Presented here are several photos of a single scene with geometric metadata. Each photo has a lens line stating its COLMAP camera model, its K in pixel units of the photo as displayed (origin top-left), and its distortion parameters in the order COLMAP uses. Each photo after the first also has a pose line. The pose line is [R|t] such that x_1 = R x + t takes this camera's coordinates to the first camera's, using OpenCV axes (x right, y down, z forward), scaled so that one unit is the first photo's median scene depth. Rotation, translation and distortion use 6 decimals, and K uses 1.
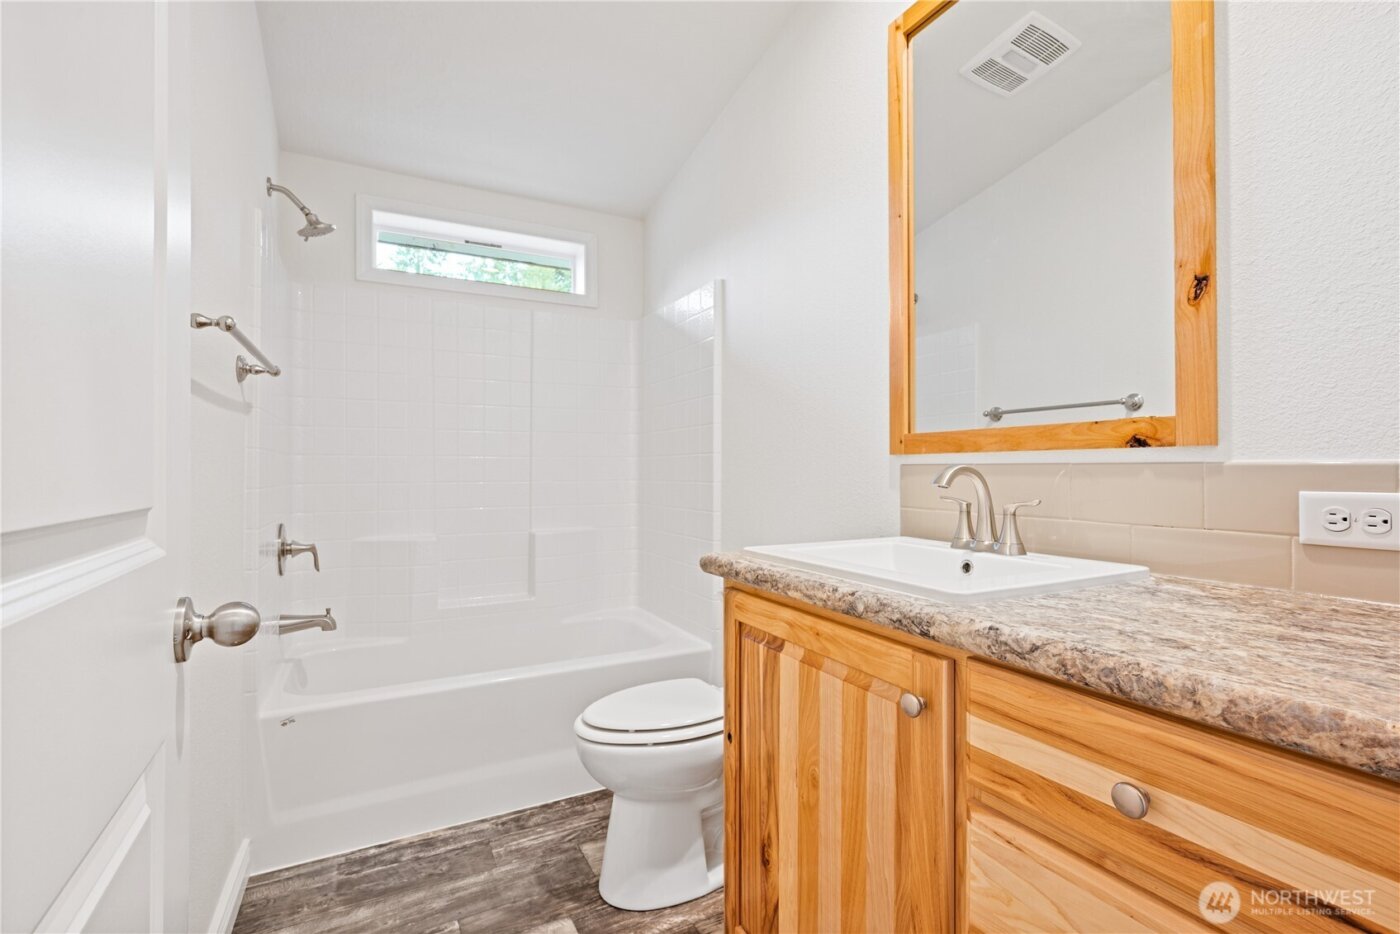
lens RADIAL K [[634.3, 0, 700.0], [0, 634.3, 467.0], [0, 0, 1]] dist [-0.000763, 0.000033]
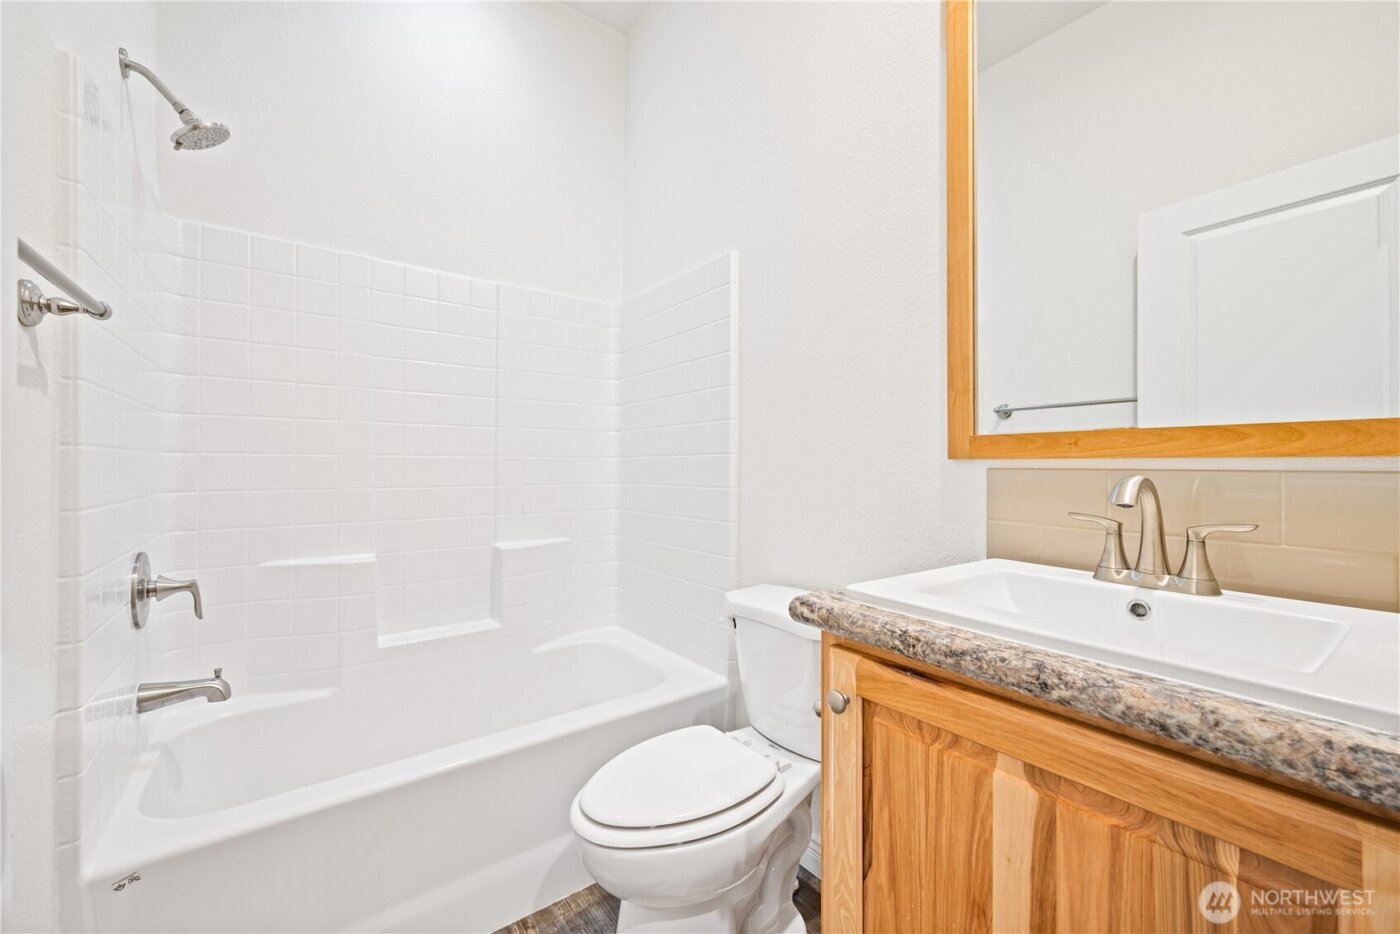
lens RADIAL K [[573.6, 0, 700.0], [0, 573.6, 467.0], [0, 0, 1]] dist [0.000051, -0.000033]
pose [[0.990745, 0.005344, 0.135632, -0.151170], [-0.007298, 0.999877, 0.013918, -0.014116], [-0.135541, -0.014779, 0.990661, 0.315274]]
